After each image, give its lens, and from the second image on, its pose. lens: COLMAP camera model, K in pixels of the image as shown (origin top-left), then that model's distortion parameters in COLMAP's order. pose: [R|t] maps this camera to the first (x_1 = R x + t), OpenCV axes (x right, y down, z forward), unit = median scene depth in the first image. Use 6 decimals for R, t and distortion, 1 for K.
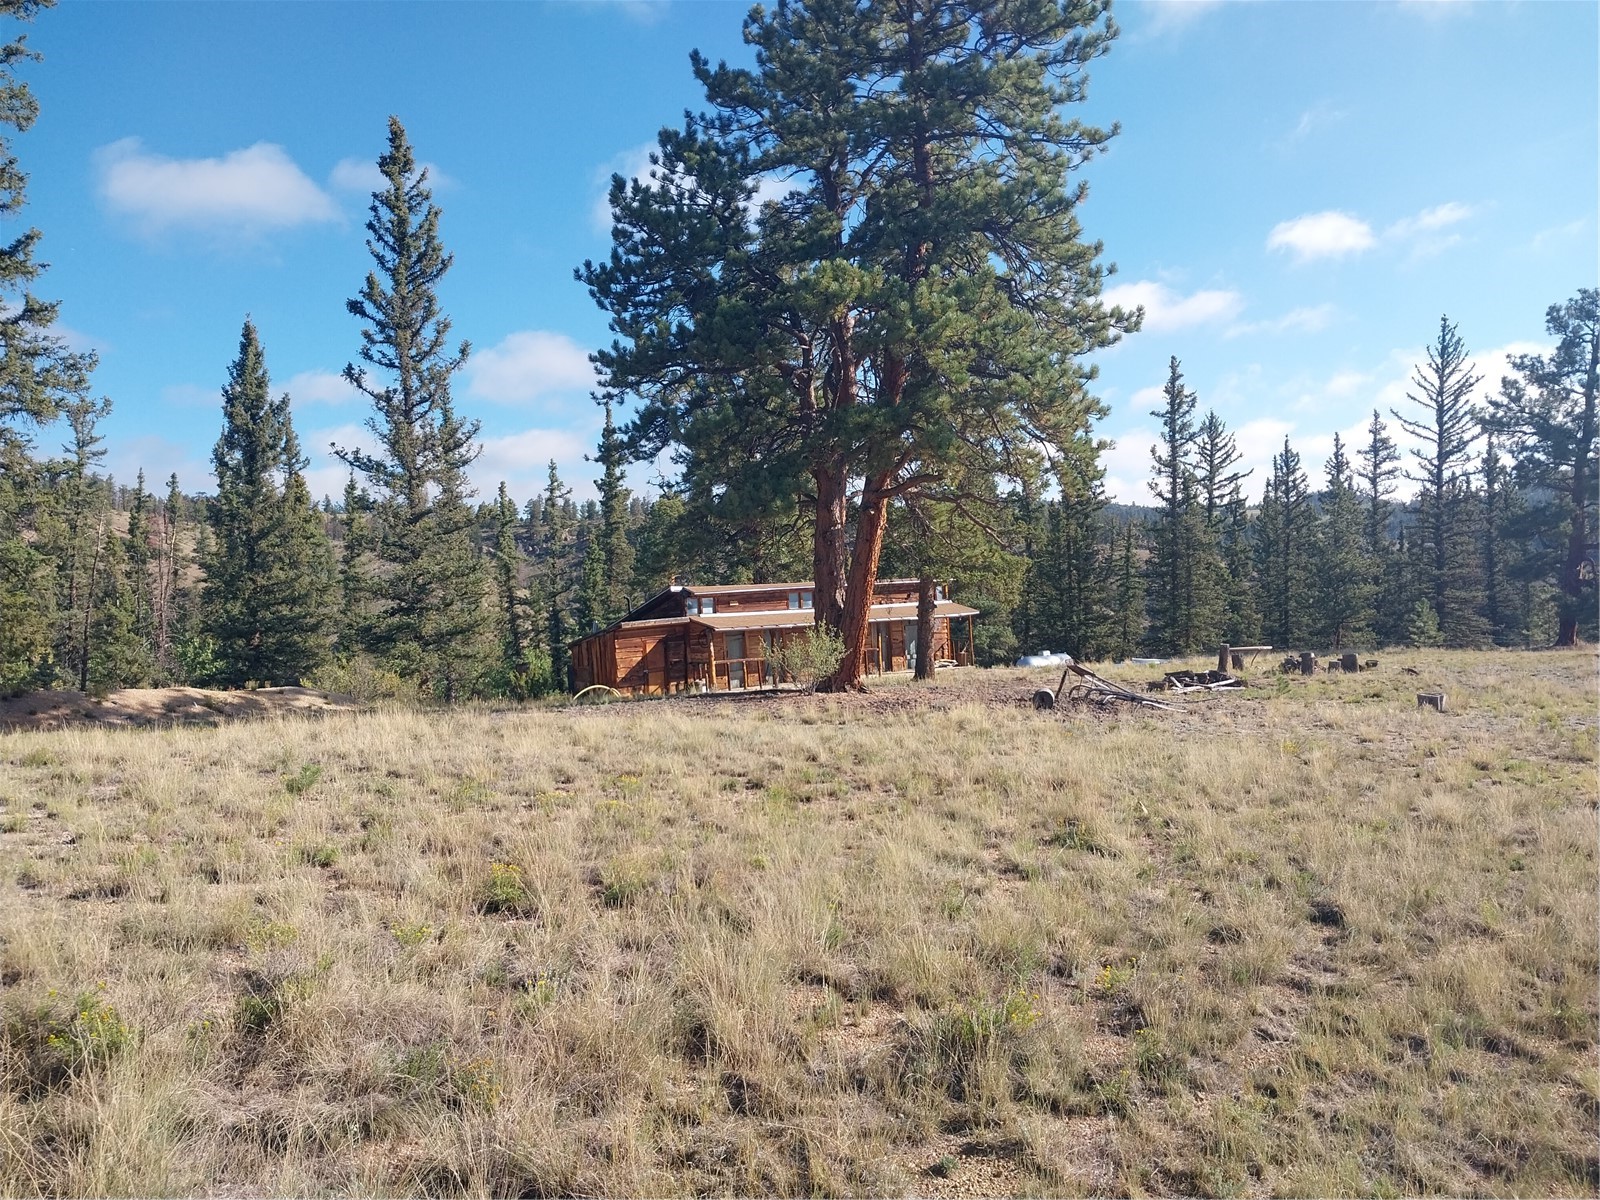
lens RADIAL K [[1241.9, 0, 755.5], [0, 1241.9, 604.5], [0, 0, 1]] dist [0.045841, -0.064518]
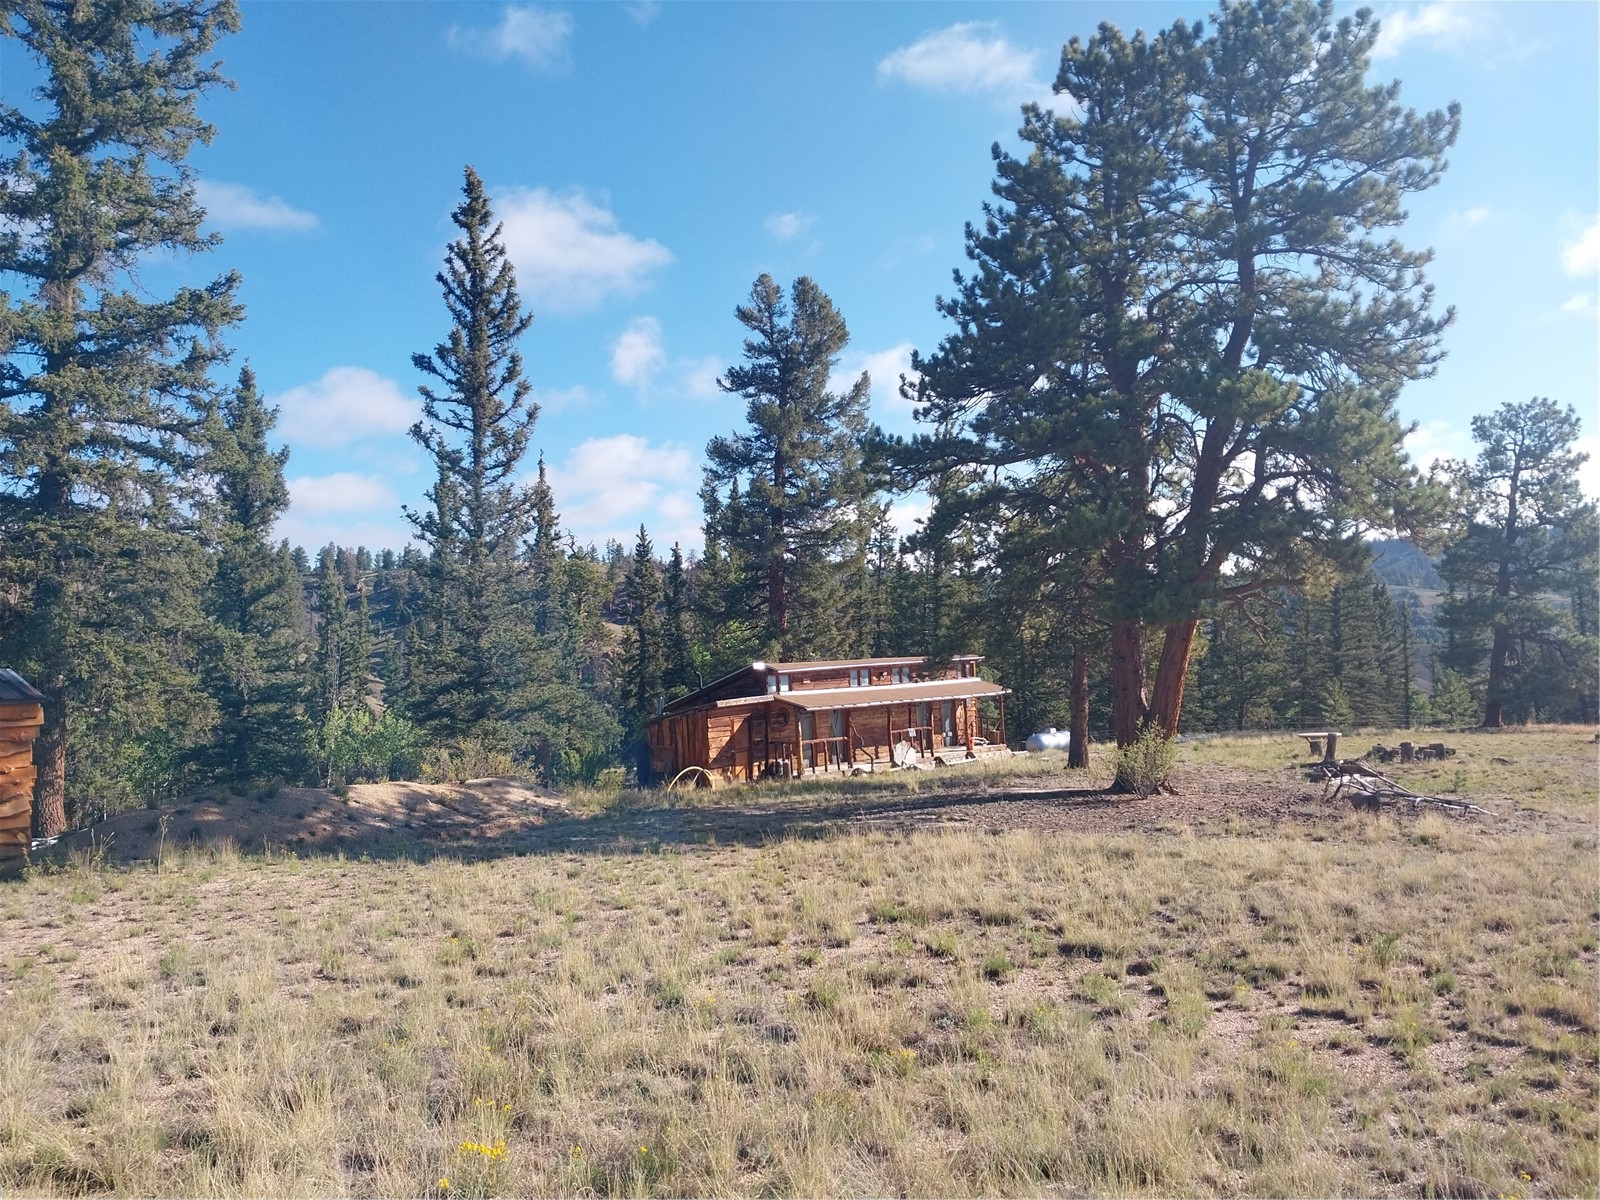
lens RADIAL K [[1241.9, 0, 796.8], [0, 1241.9, 612.3], [0, 0, 1]] dist [0.045841, -0.064518]
pose [[0.986530, 0.024039, 0.161805, -0.191056], [-0.017207, 0.998906, -0.043493, -0.013034], [-0.162674, 0.040123, 0.985864, 0.031696]]
